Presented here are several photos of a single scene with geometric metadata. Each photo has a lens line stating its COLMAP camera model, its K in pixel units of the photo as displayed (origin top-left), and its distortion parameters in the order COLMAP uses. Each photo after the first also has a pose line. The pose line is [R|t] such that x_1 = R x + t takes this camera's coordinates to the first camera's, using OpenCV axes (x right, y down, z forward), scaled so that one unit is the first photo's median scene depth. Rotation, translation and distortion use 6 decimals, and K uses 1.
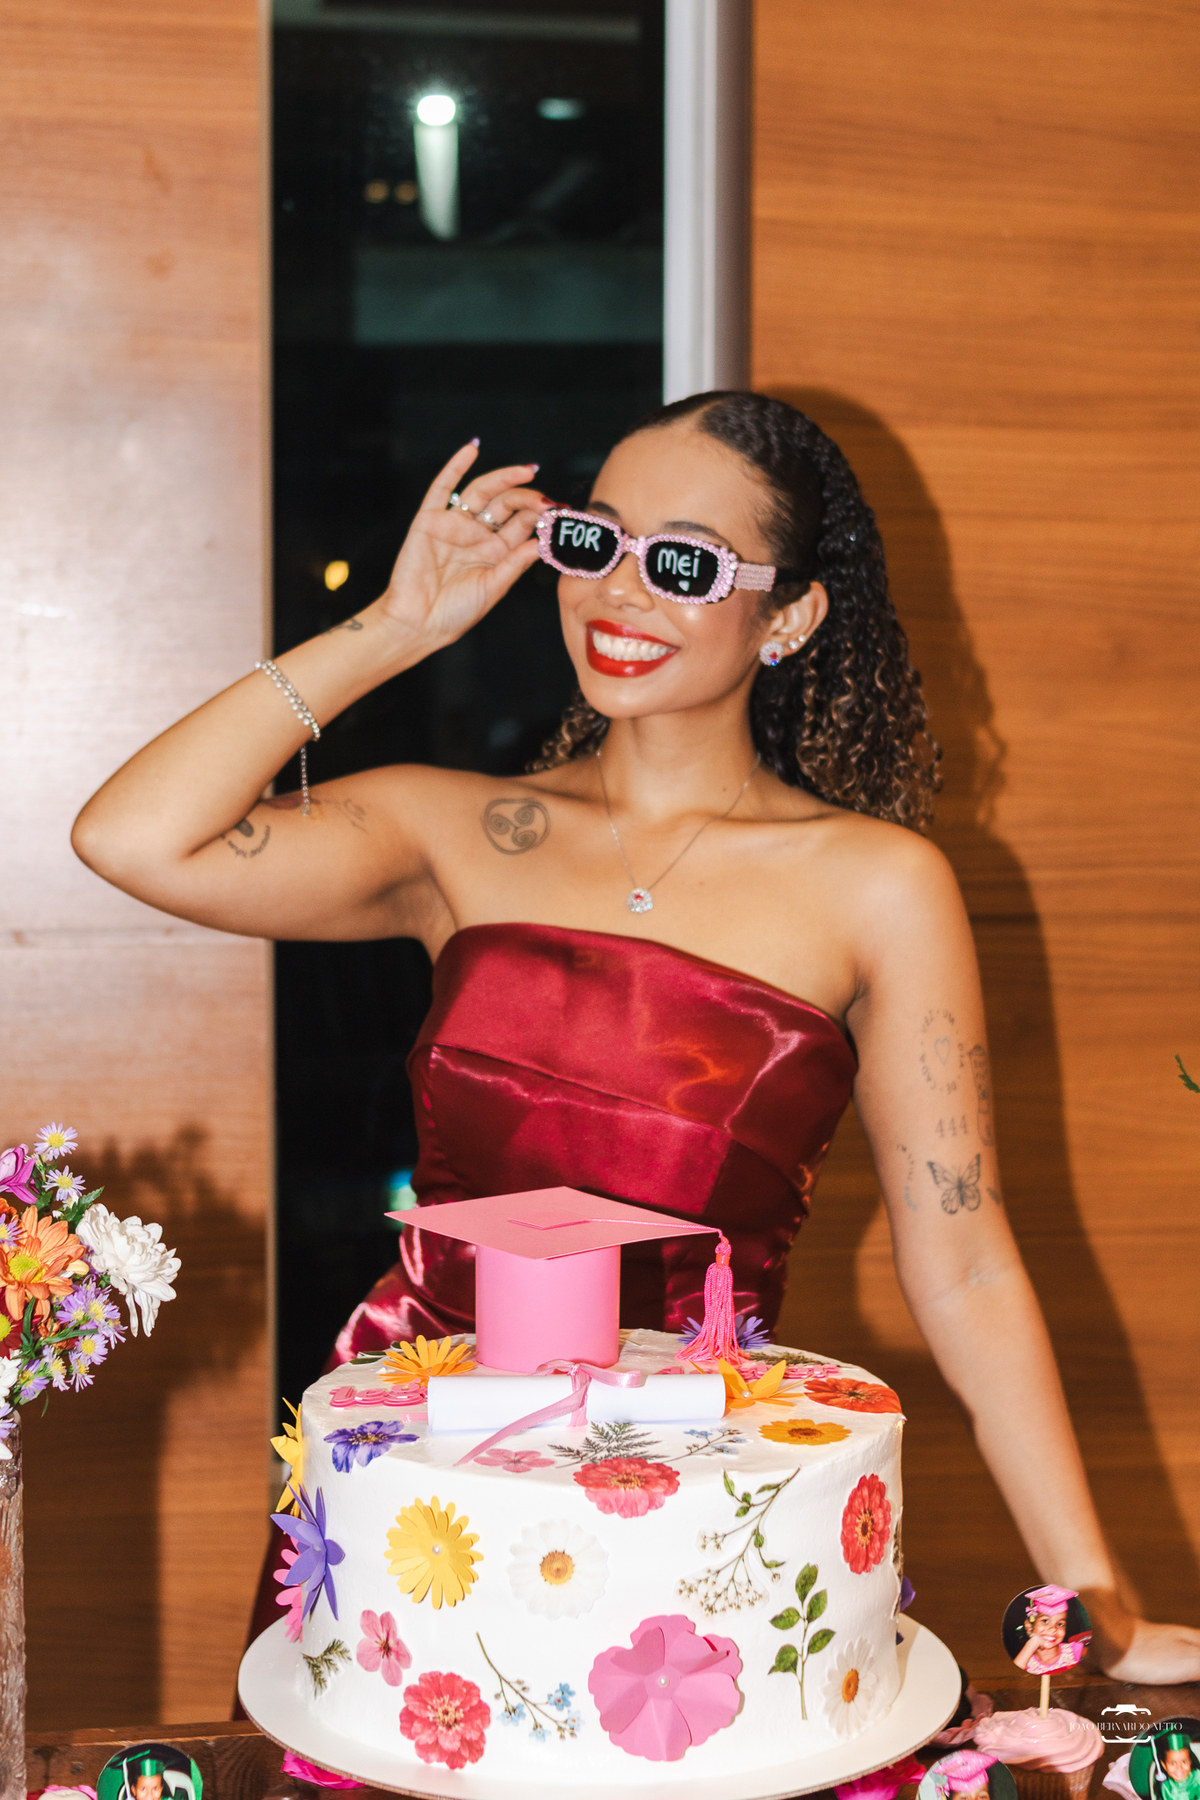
lens RADIAL K [[2864.0, 0, 594.3], [0, 2864.0, 898.1], [0, 0, 1]] dist [0.051924, 0.000000]
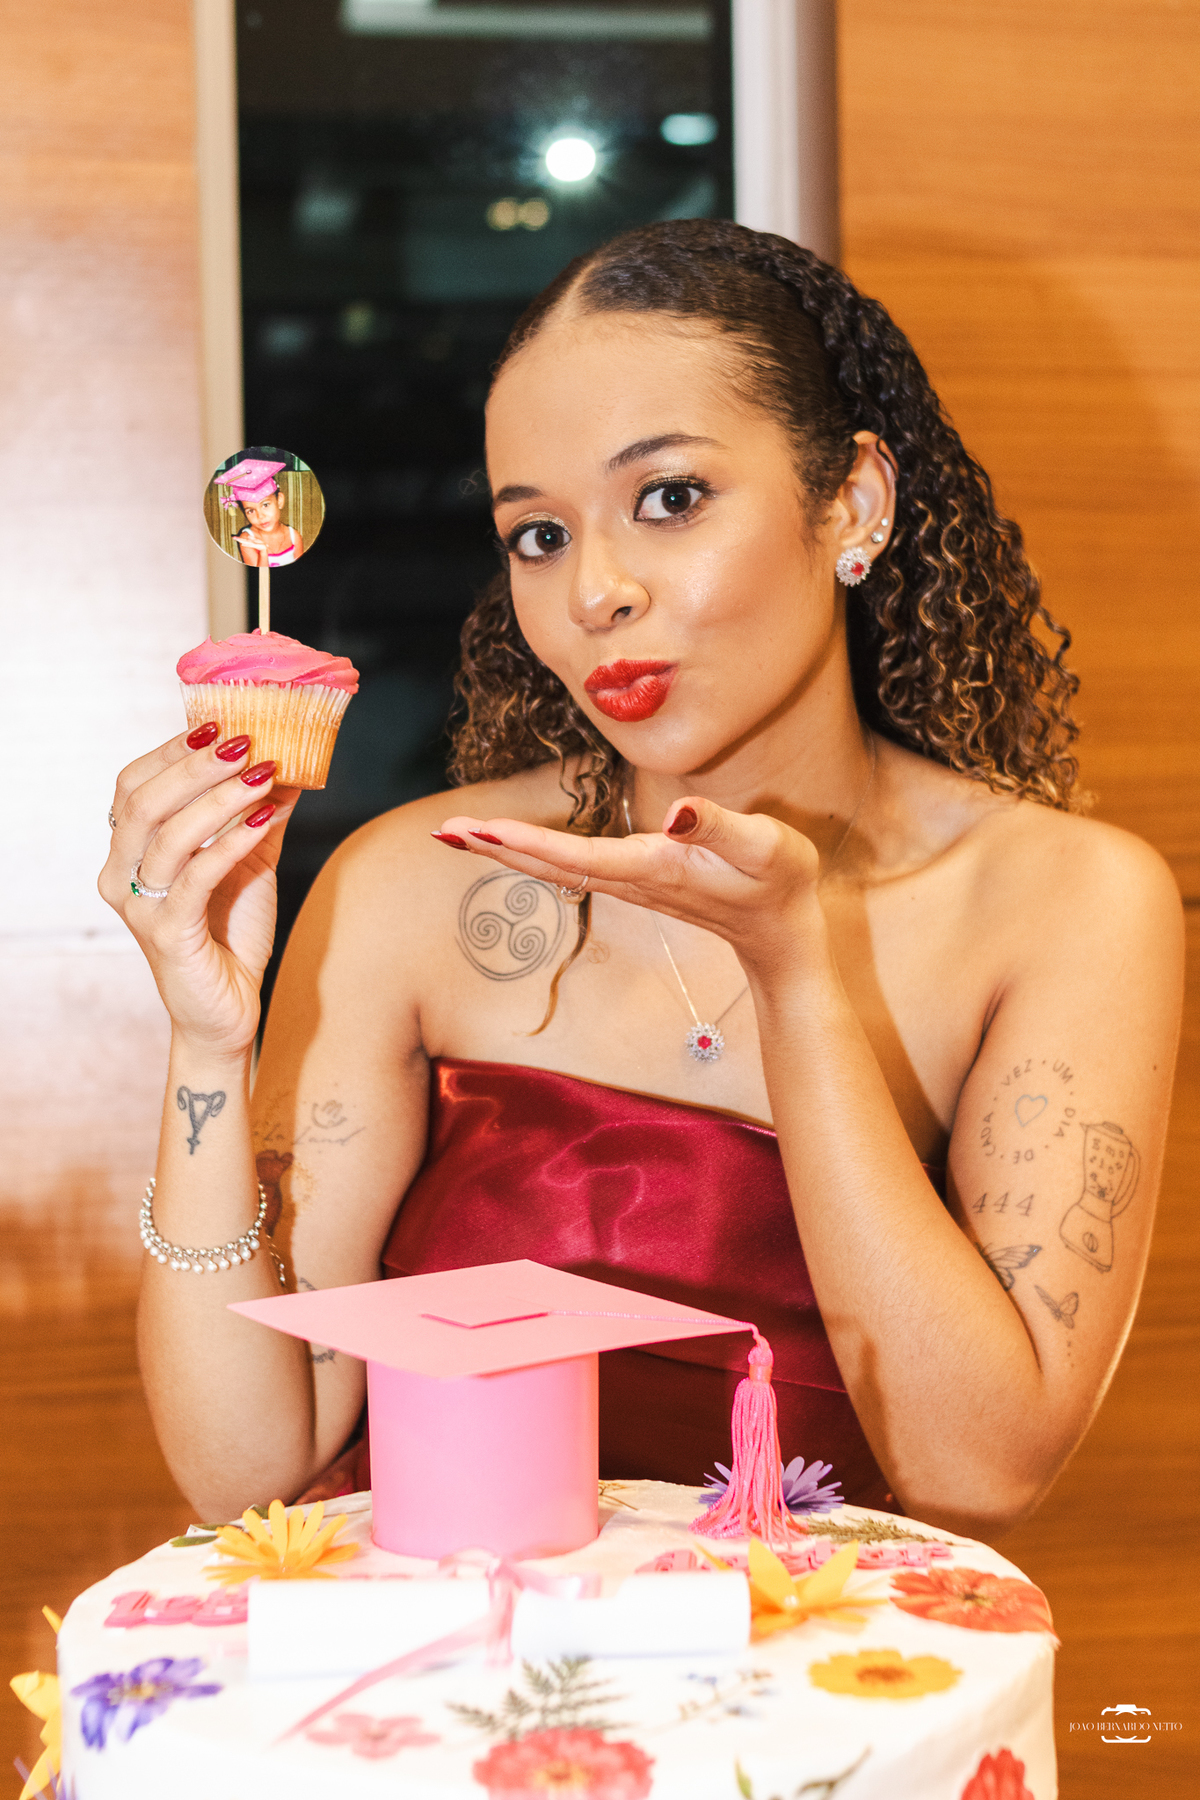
lens RADIAL K [[2864.0, 0, 610.5], [0, 2864.0, 902.3], [0, 0, 1]] dist [0.051924, 0.000000]
pose [[0.998572, -0.017162, -0.050593, 0.049500], [0.015872, 0.999541, -0.025789, 0.042371], [0.051012, 0.024950, 0.998386, 0.403217]]
